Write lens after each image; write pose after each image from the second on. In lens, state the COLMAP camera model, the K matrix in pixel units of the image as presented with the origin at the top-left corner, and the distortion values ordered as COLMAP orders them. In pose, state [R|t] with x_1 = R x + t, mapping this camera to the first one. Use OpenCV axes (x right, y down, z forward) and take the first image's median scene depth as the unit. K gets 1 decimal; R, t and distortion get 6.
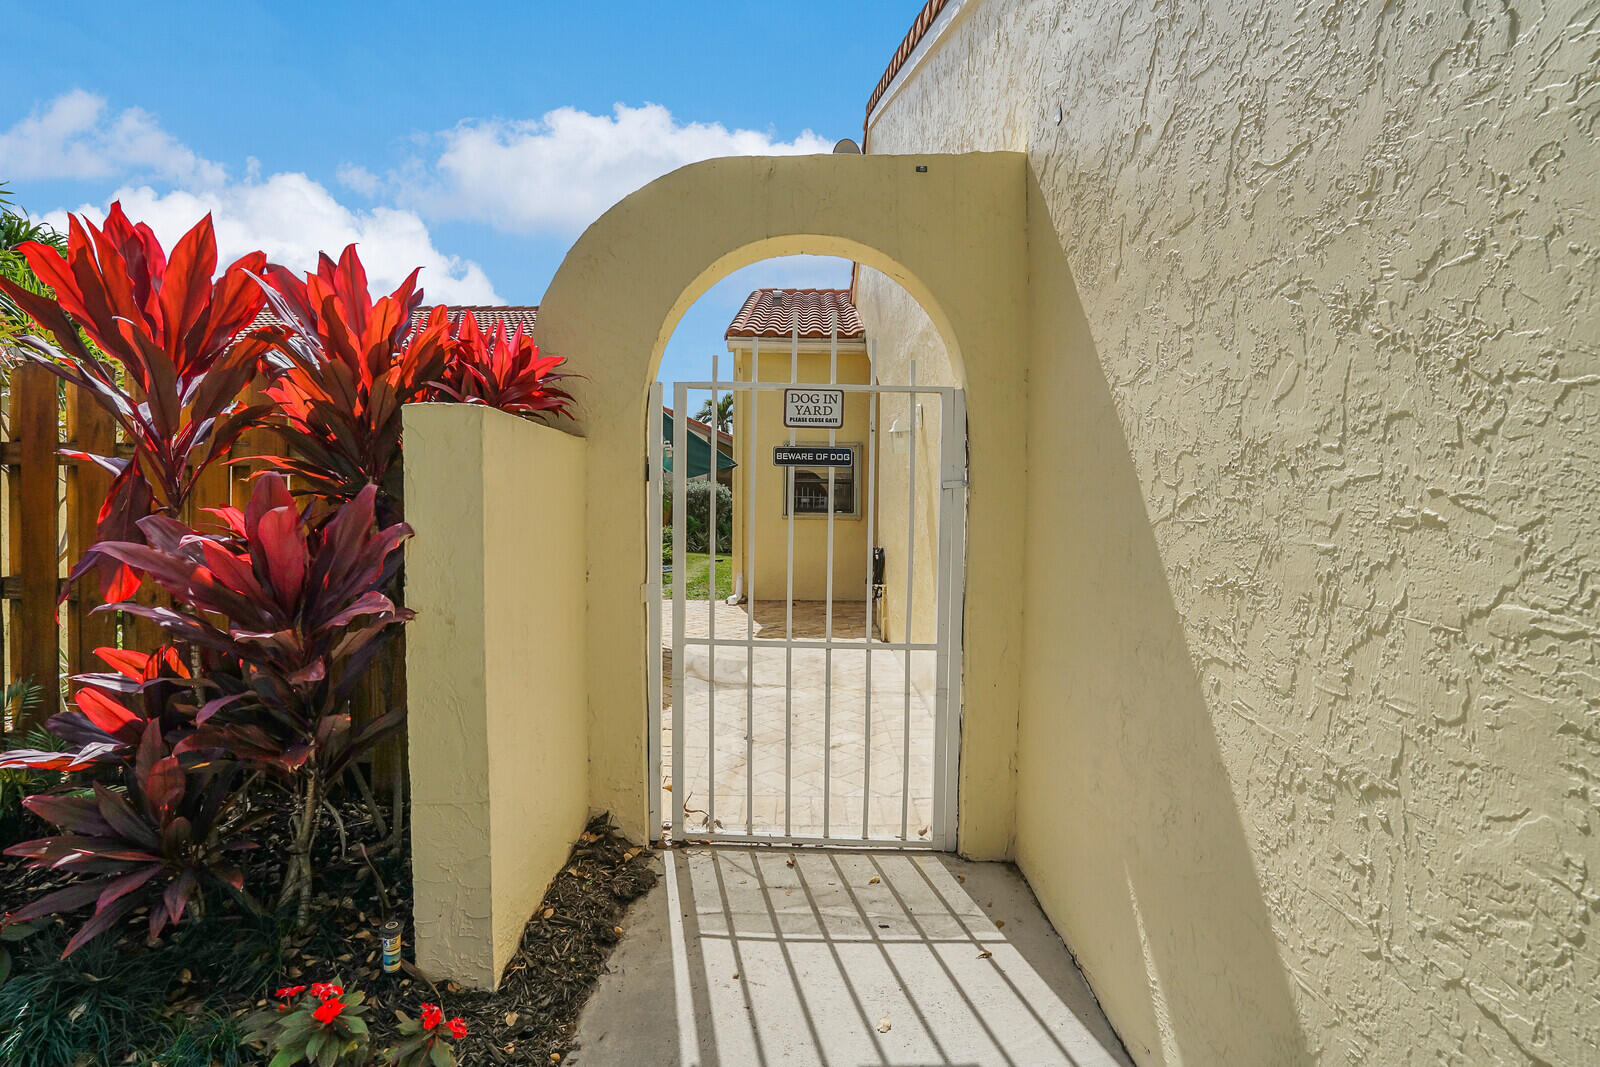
lens RADIAL K [[744.9, 0, 796.3], [0, 744.9, 530.1], [0, 0, 1]] dist [-0.020806, 0.000044]
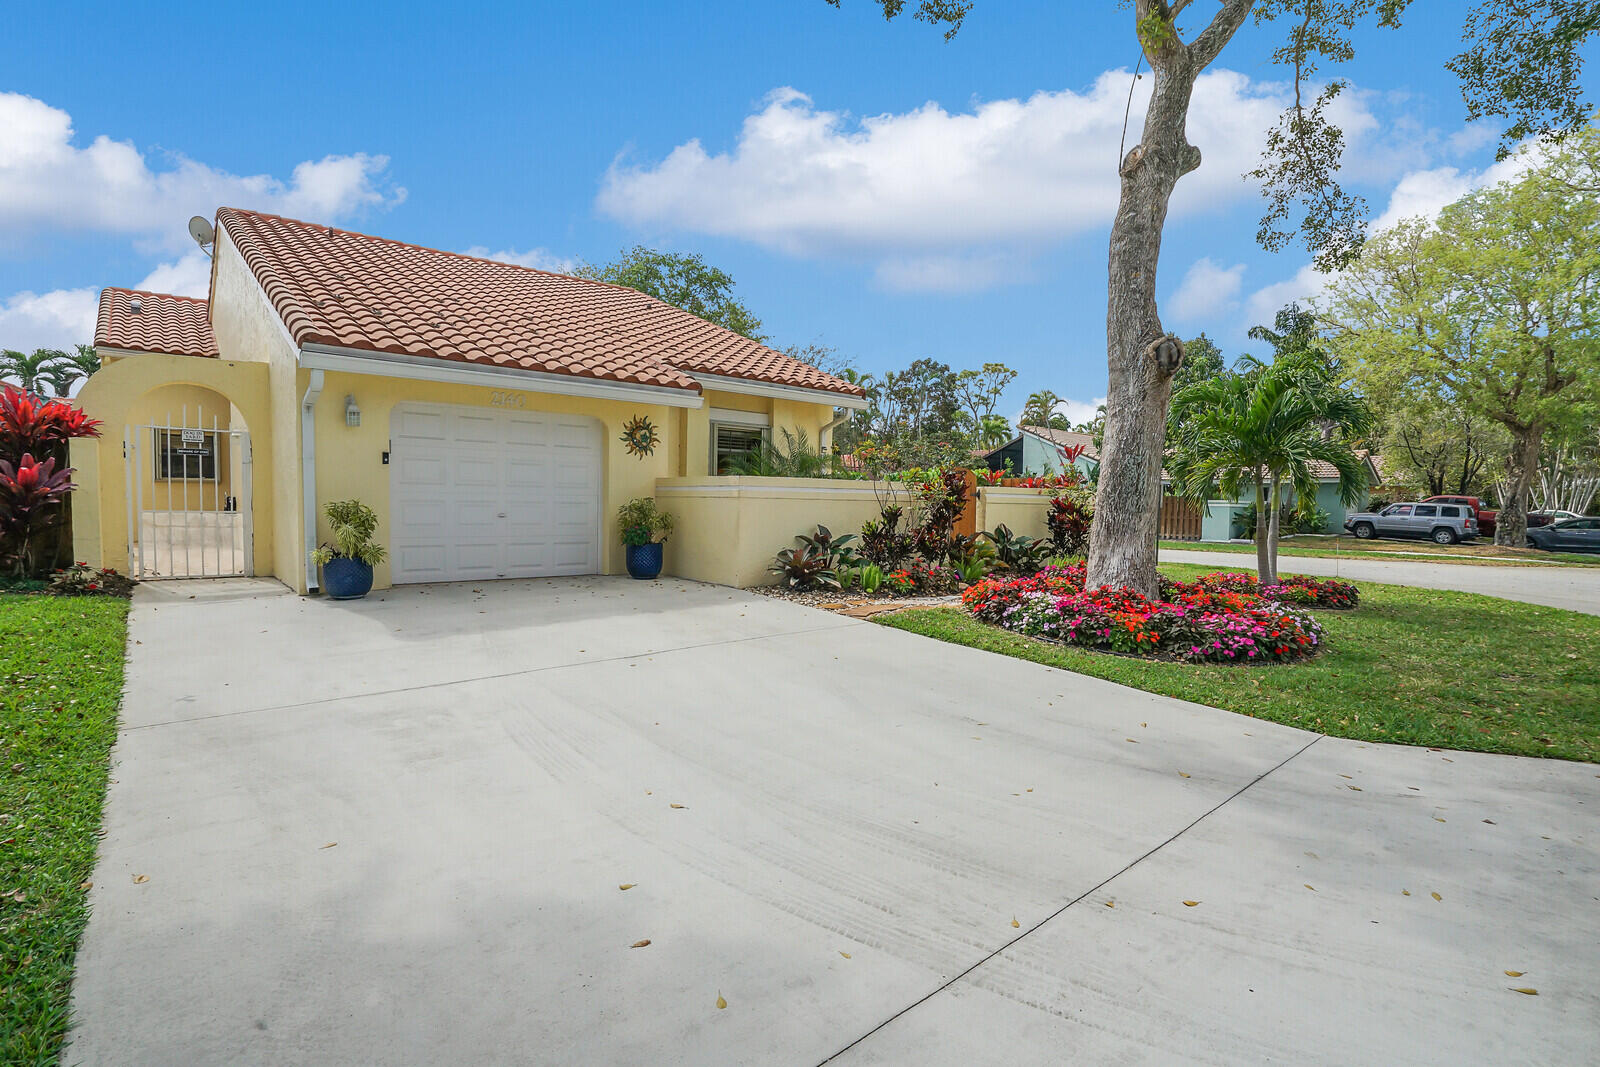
lens RADIAL K [[744.9, 0, 798.0], [0, 744.9, 538.9], [0, 0, 1]] dist [-0.020806, 0.000044]
pose [[0.740204, -0.032820, 0.671581, -0.241957], [0.007841, 0.999161, 0.040187, 0.209669], [-0.672337, -0.024481, 0.739840, -4.031808]]
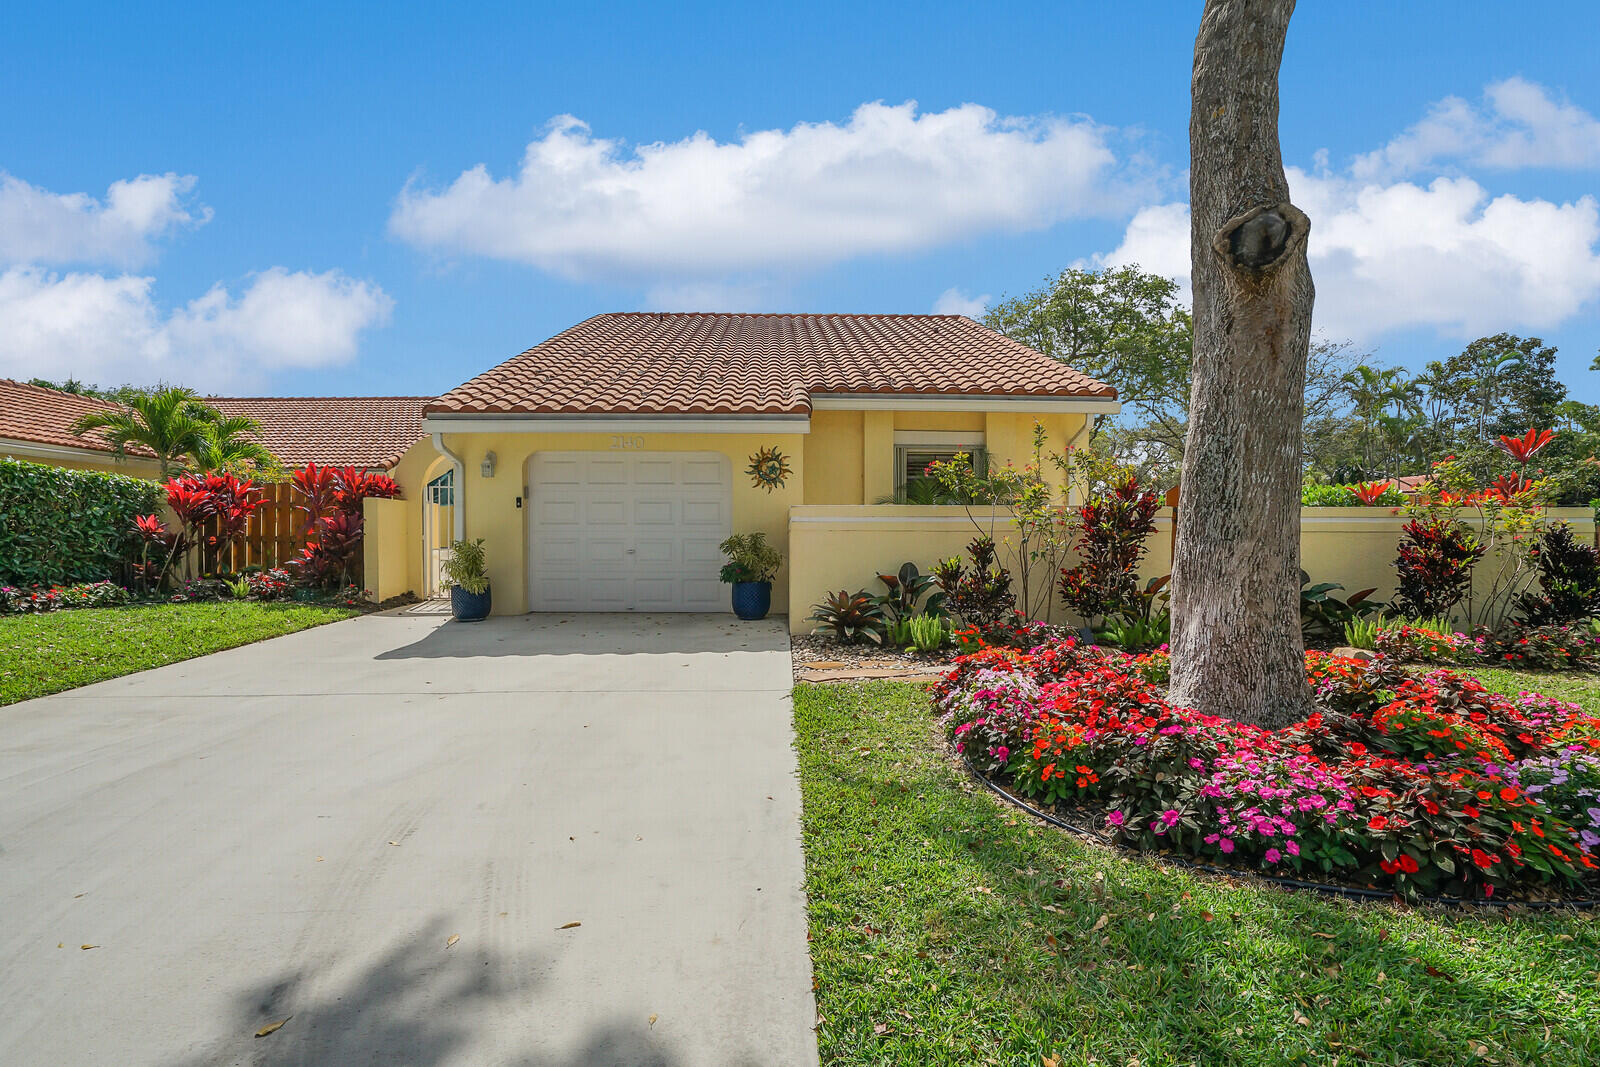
lens RADIAL K [[744.9, 0, 804.3], [0, 744.9, 546.7], [0, 0, 1]] dist [-0.020806, 0.000044]
pose [[0.997460, -0.008884, 0.070676, 2.156079], [0.009734, 0.999884, -0.011688, 0.267504], [-0.070564, 0.012347, 0.997431, -4.323086]]
